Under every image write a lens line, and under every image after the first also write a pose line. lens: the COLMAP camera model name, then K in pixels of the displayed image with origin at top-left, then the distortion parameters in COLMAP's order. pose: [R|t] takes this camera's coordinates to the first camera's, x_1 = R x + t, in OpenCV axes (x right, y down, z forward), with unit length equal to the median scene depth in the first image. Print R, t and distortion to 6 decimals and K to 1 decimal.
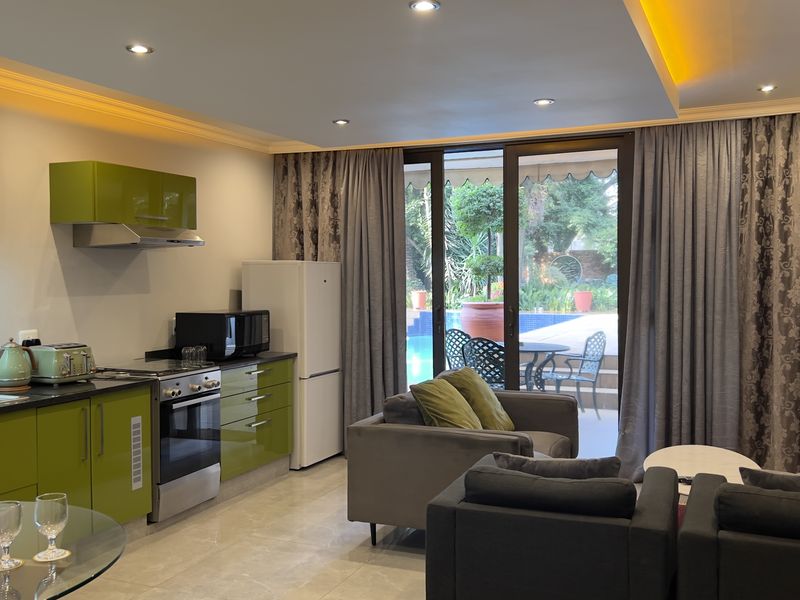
lens RADIAL K [[798.9, 0, 398.5], [0, 798.9, 302.9], [0, 0, 1]] dist [0.130339, -0.319188]
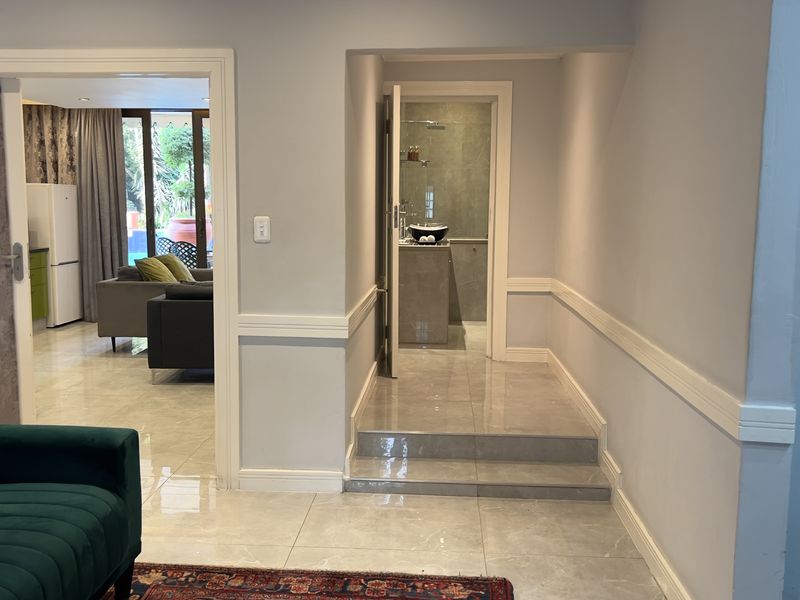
lens RADIAL K [[798.9, 0, 398.5], [0, 798.9, 302.9], [0, 0, 1]] dist [0.130339, -0.319188]
pose [[0.940209, -0.029648, 0.339306, -0.029083], [-0.001676, 0.995790, 0.091653, 0.024490], [-0.340595, -0.086741, 0.936200, -0.555816]]
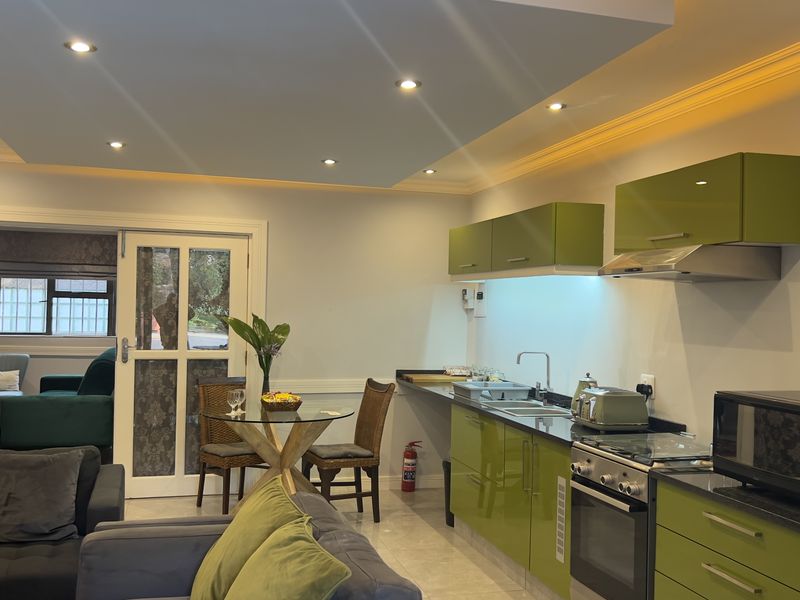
lens RADIAL K [[798.9, 0, 398.5], [0, 798.9, 302.9], [0, 0, 1]] dist [0.130339, -0.319188]
pose [[-0.781706, -0.011317, -0.623545, 0.257323], [-0.039197, 0.998750, 0.031012, -0.048542], [0.622415, 0.048683, -0.781172, 1.118938]]
